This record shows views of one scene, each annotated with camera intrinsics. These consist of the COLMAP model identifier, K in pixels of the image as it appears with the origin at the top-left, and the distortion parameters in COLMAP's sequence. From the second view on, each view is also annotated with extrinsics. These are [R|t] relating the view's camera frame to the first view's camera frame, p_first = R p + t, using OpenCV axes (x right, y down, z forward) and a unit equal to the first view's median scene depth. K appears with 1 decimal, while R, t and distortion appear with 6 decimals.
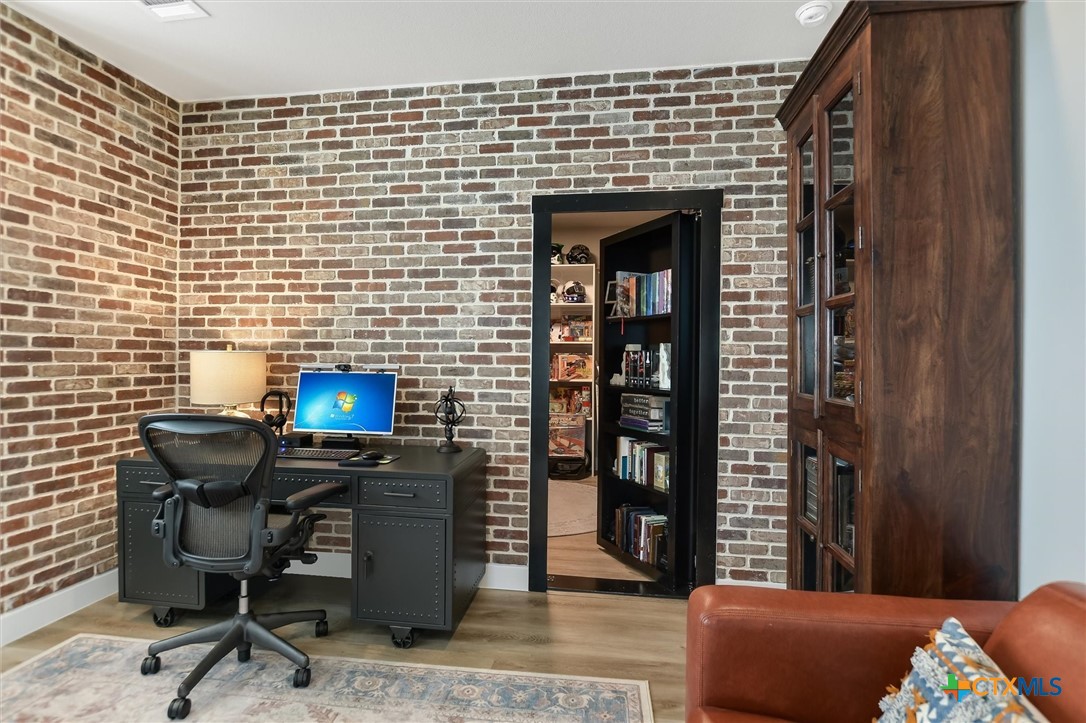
lens RADIAL K [[565.7, 0, 540.6], [0, 565.7, 351.8], [0, 0, 1]] dist [-0.013399, -0.002190]
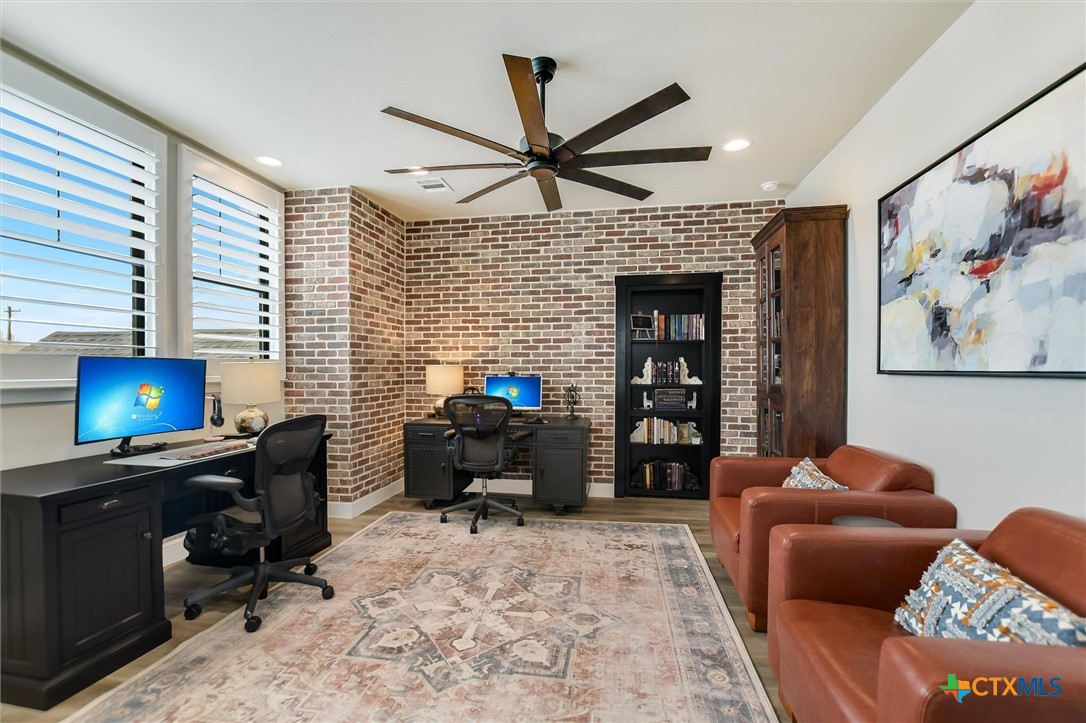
lens RADIAL K [[508.5, 0, 539.2], [0, 508.5, 371.3], [0, 0, 1]] dist [-0.027536, 0.000151]
pose [[0.999378, -0.011484, -0.033352, -0.209850], [0.012124, 0.999745, 0.019047, -0.009249], [0.033125, -0.019440, 0.999262, -0.633386]]
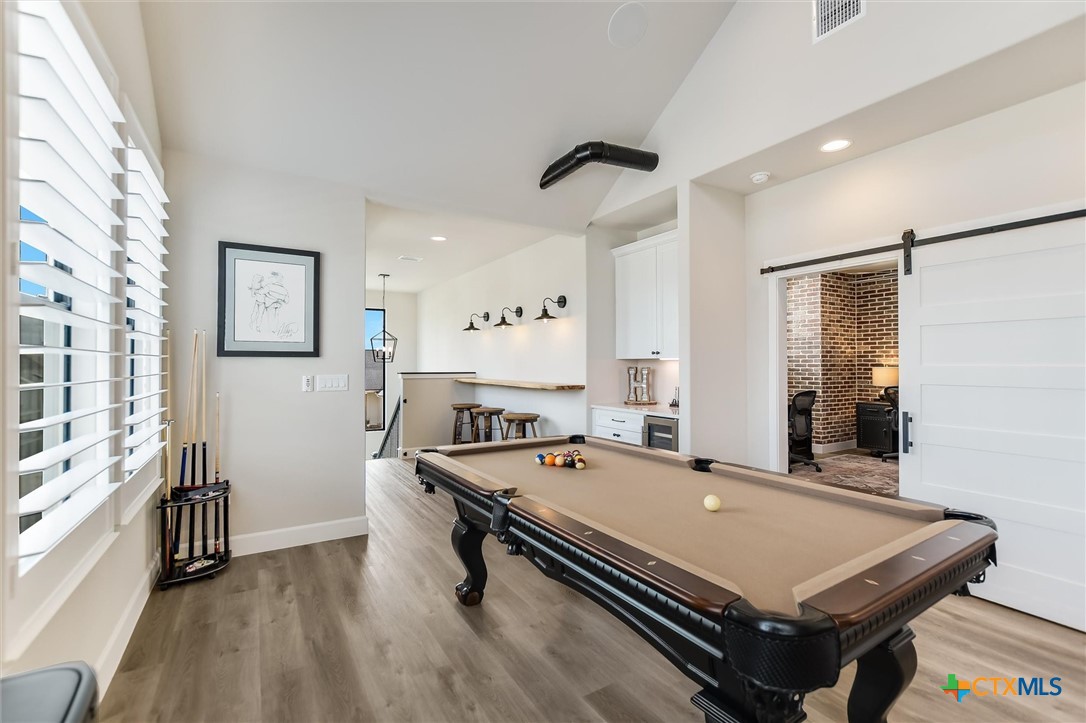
lens RADIAL K [[481.2, 0, 514.7], [0, 481.2, 359.7], [0, 0, 1]] dist [-0.031242, 0.002217]
pose [[0.613593, -0.019484, -0.789382, 0.159012], [0.016401, 0.999794, -0.011929, -0.043099], [0.789452, -0.005627, 0.613787, -1.937108]]
